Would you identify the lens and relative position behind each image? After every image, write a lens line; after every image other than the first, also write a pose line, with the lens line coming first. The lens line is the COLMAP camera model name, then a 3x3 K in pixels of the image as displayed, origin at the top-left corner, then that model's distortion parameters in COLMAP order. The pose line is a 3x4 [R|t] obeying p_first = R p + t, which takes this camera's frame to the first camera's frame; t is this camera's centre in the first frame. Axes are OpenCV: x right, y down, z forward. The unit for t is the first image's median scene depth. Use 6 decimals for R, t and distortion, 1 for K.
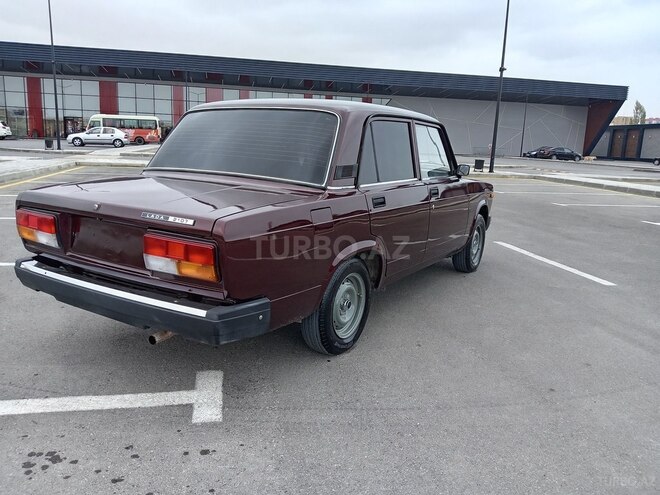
lens RADIAL K [[515.8, 0, 329.4], [0, 515.8, 244.4], [0, 0, 1]] dist [0.076733, -0.151530]
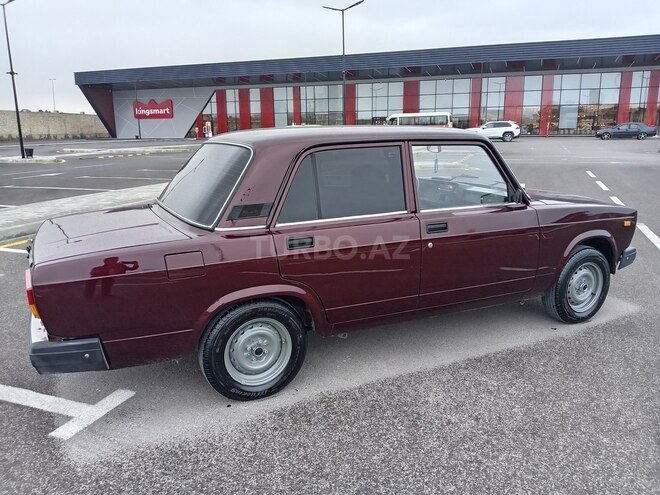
lens RADIAL K [[515.8, 0, 329.4], [0, 515.8, 244.4], [0, 0, 1]] dist [0.076733, -0.151530]
pose [[0.842325, 0.066832, -0.534811, 0.477610], [-0.058055, 0.997760, 0.033247, -0.086312], [0.535835, 0.003044, 0.844318, 0.202335]]
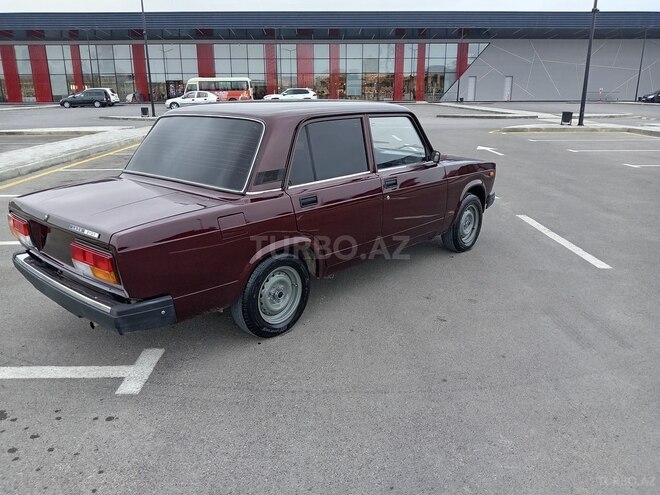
lens RADIAL K [[515.8, 0, 329.4], [0, 515.8, 244.4], [0, 0, 1]] dist [0.076733, -0.151530]
pose [[0.982678, 0.008365, -0.185130, 0.261981], [0.007879, 0.996191, 0.086838, -0.065580], [0.185152, -0.086792, 0.978870, -0.051834]]
